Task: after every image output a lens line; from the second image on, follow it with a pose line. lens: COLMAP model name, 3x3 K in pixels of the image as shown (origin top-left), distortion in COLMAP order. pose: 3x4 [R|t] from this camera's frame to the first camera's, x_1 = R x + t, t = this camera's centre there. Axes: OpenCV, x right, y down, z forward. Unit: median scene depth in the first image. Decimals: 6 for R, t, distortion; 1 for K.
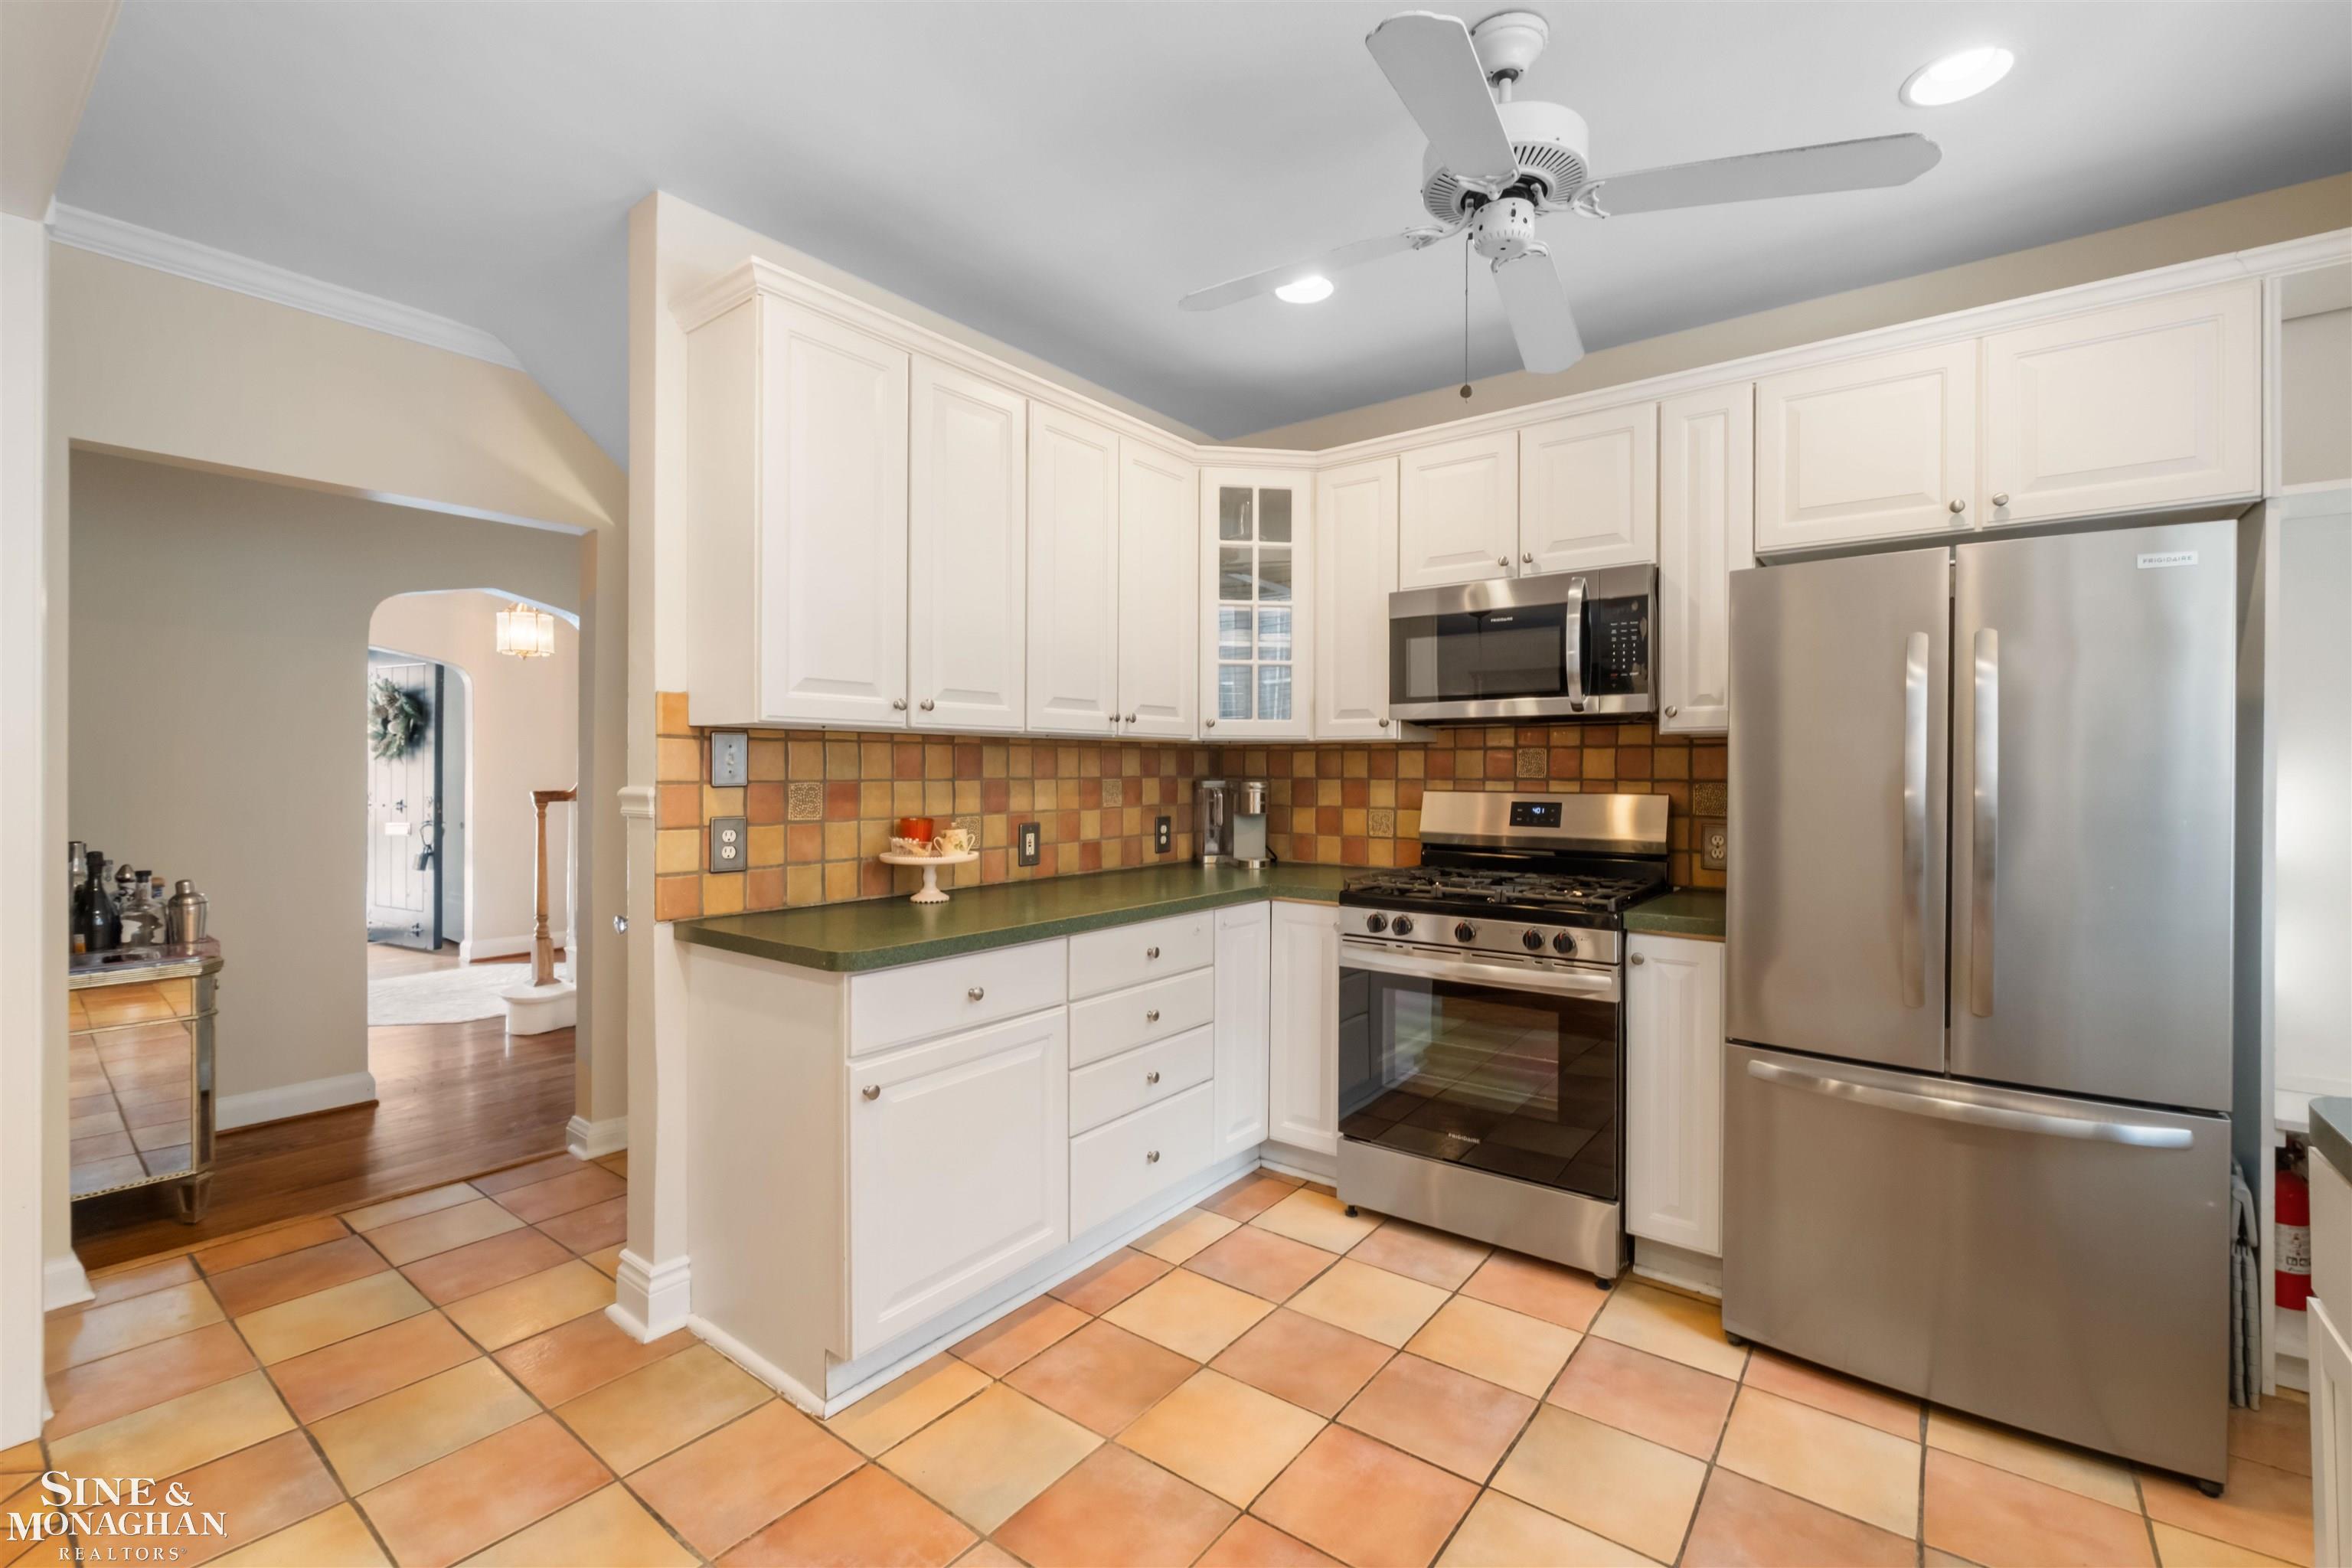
lens RADIAL K [[1020.0, 0, 1177.5], [0, 1020.0, 773.2], [0, 0, 1]] dist [-0.000607, 0.000709]
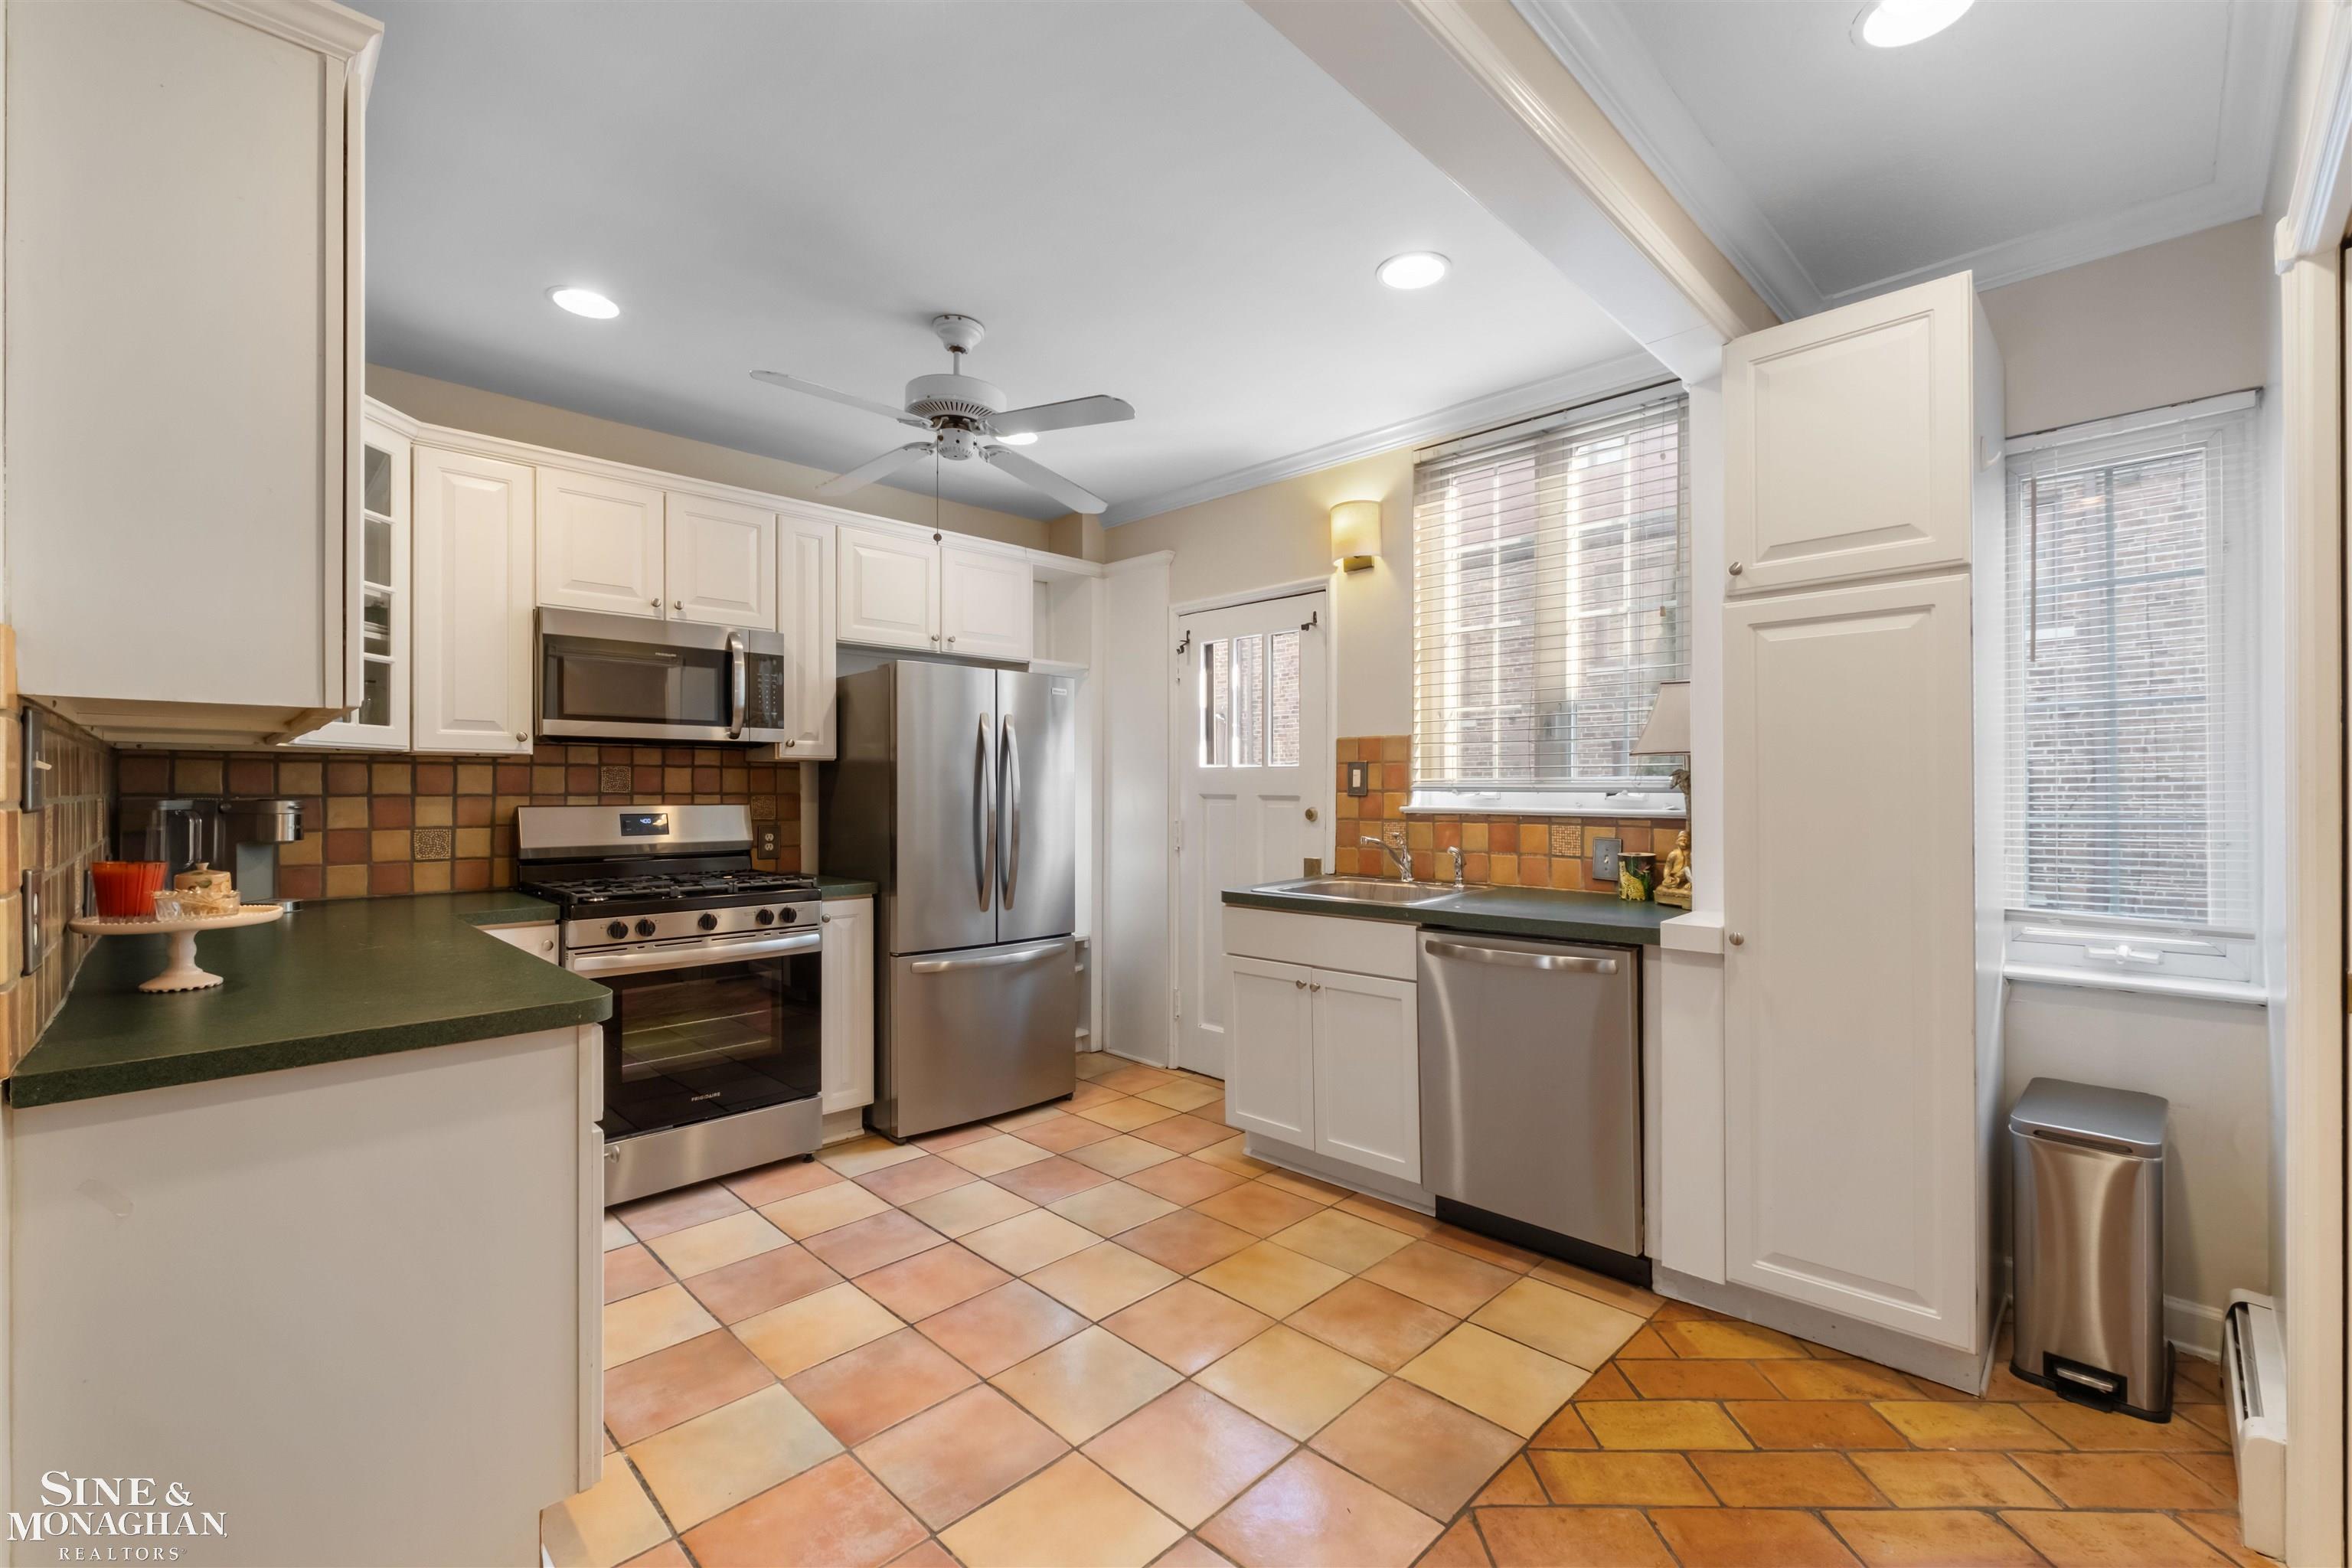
lens RADIAL K [[1002.8, 0, 1180.3], [0, 1002.8, 792.4], [0, 0, 1]] dist [-0.001701, 0.000700]
pose [[0.127904, -0.004387, 0.991777, -0.823979], [0.004776, 0.999981, 0.003807, 0.003811], [-0.991775, 0.004250, 0.127923, 0.315153]]
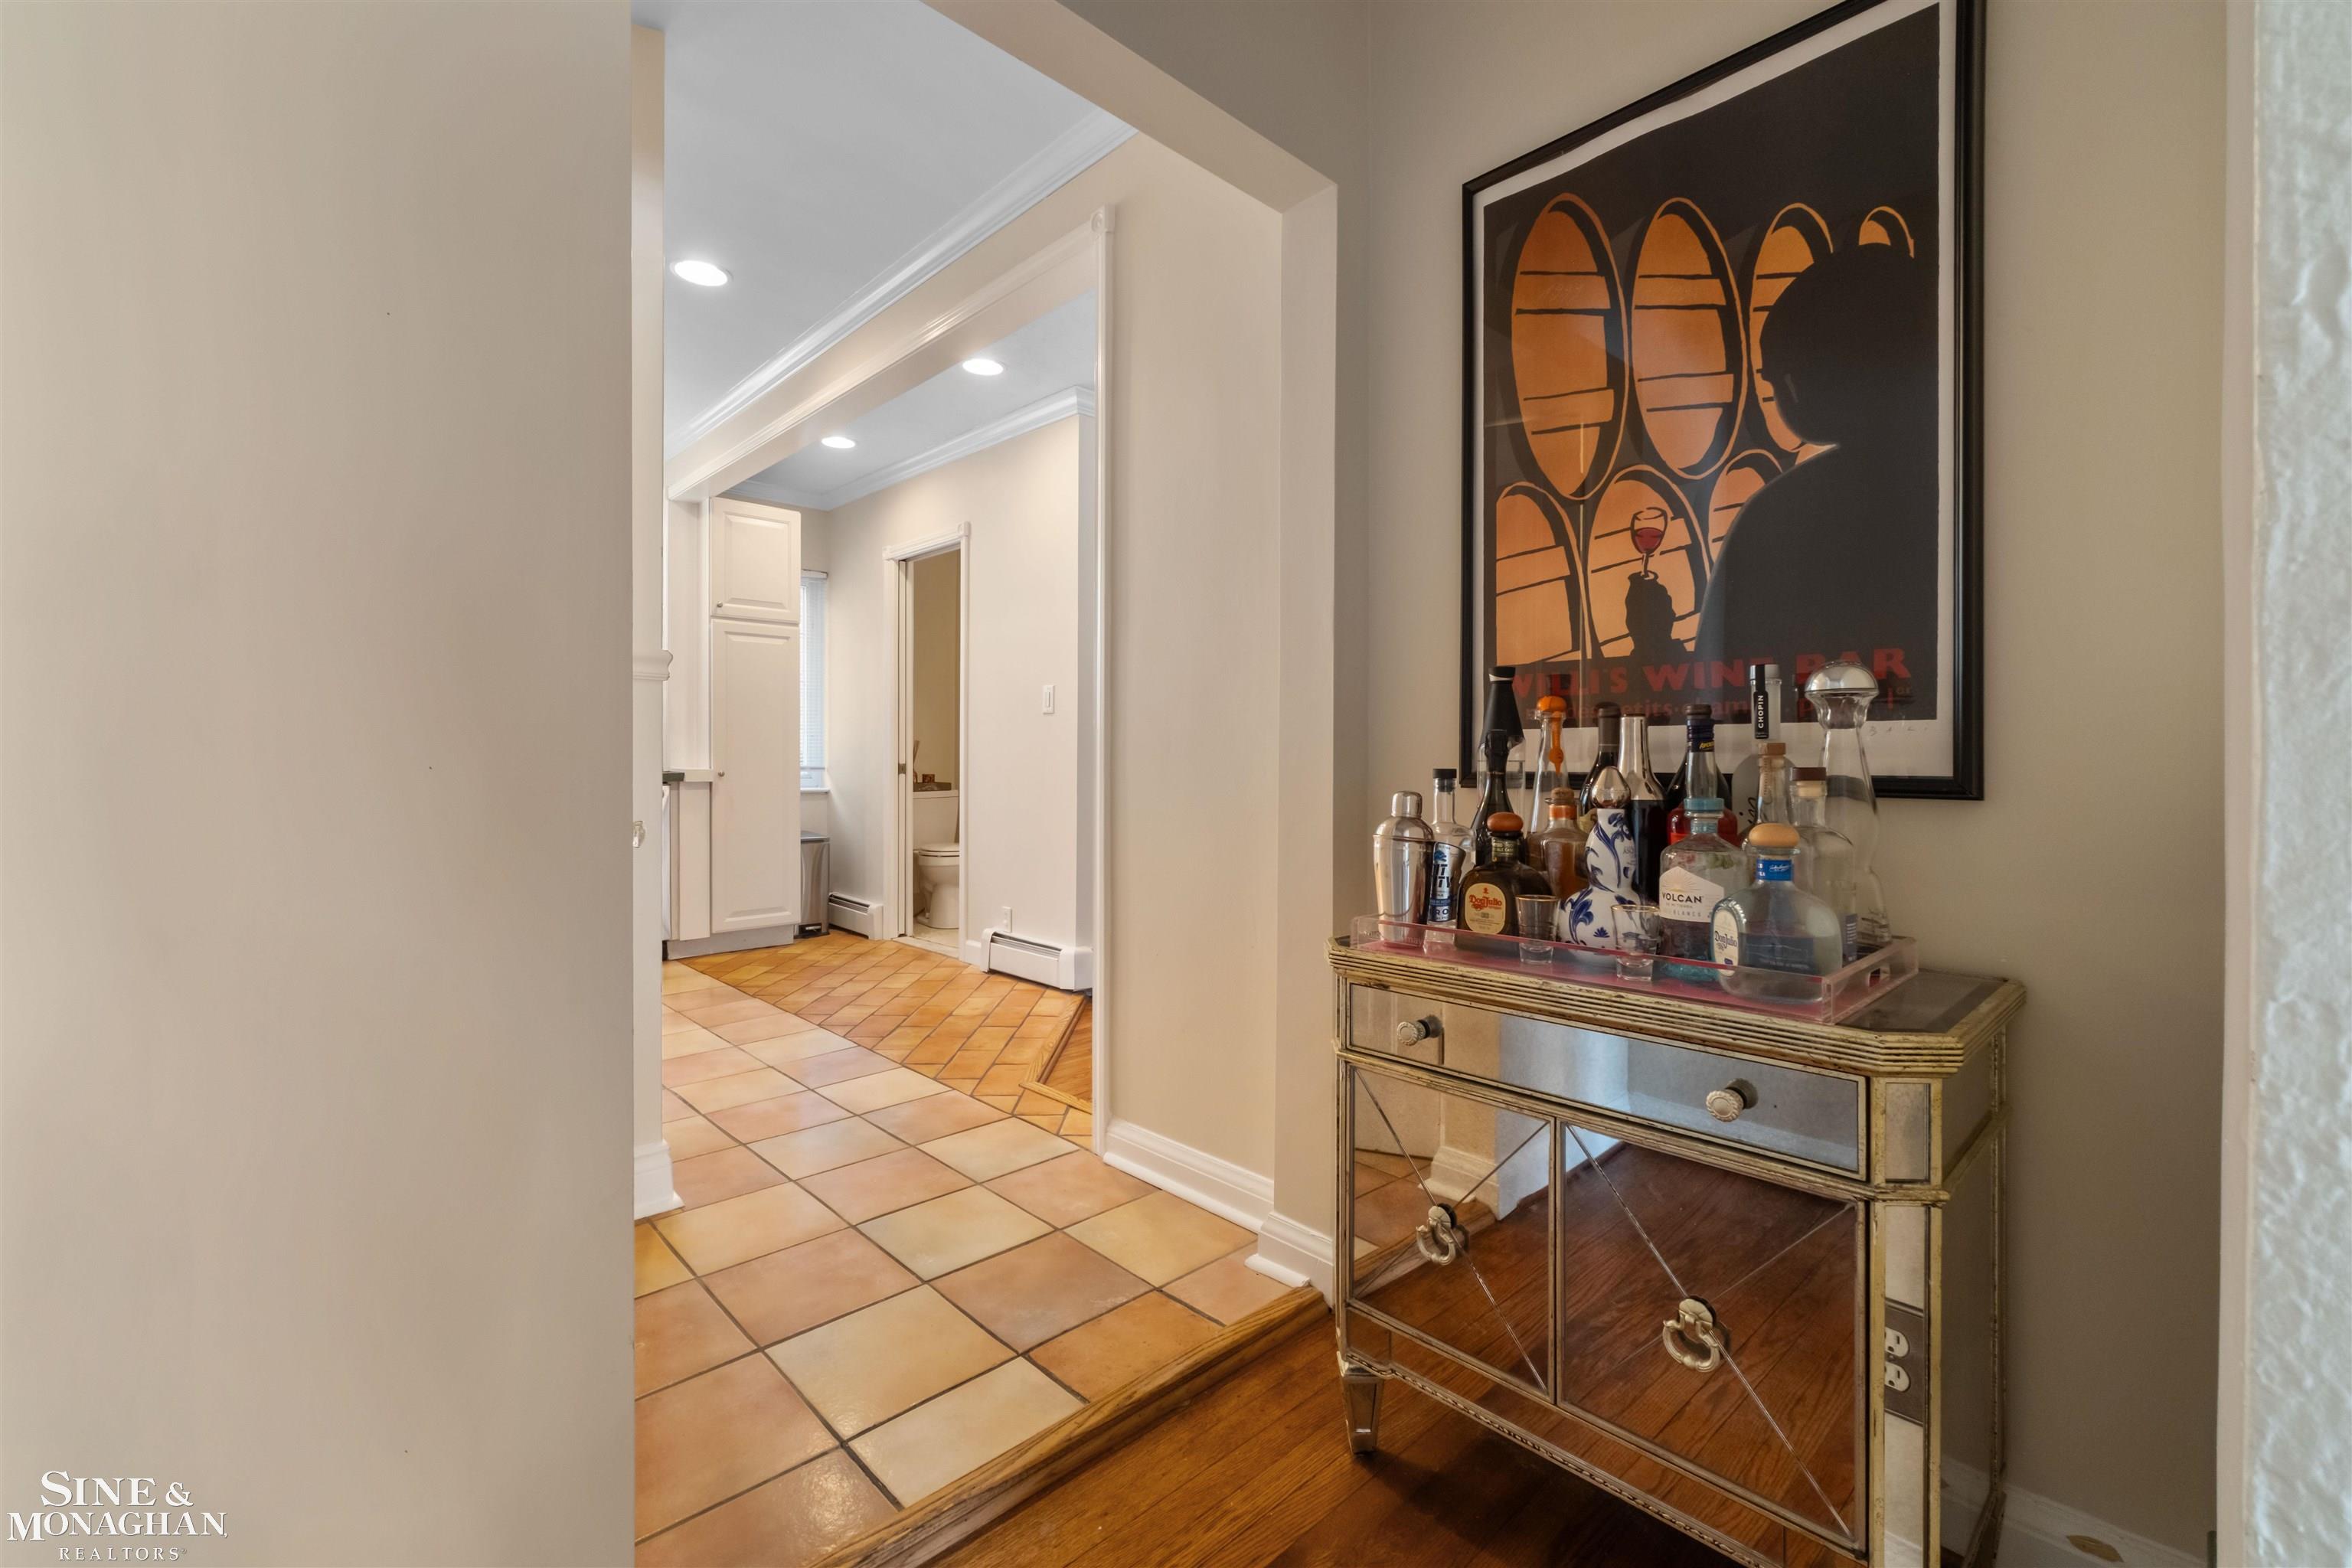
lens RADIAL K [[1020.0, 0, 1177.5], [0, 1020.0, 773.2], [0, 0, 1]] dist [-0.000607, 0.000709]
pose [[-0.986340, -0.006097, 0.164611, -1.073004], [-0.003761, 0.999888, 0.014495, 0.102714], [-0.164681, 0.013677, -0.986252, 1.704809]]
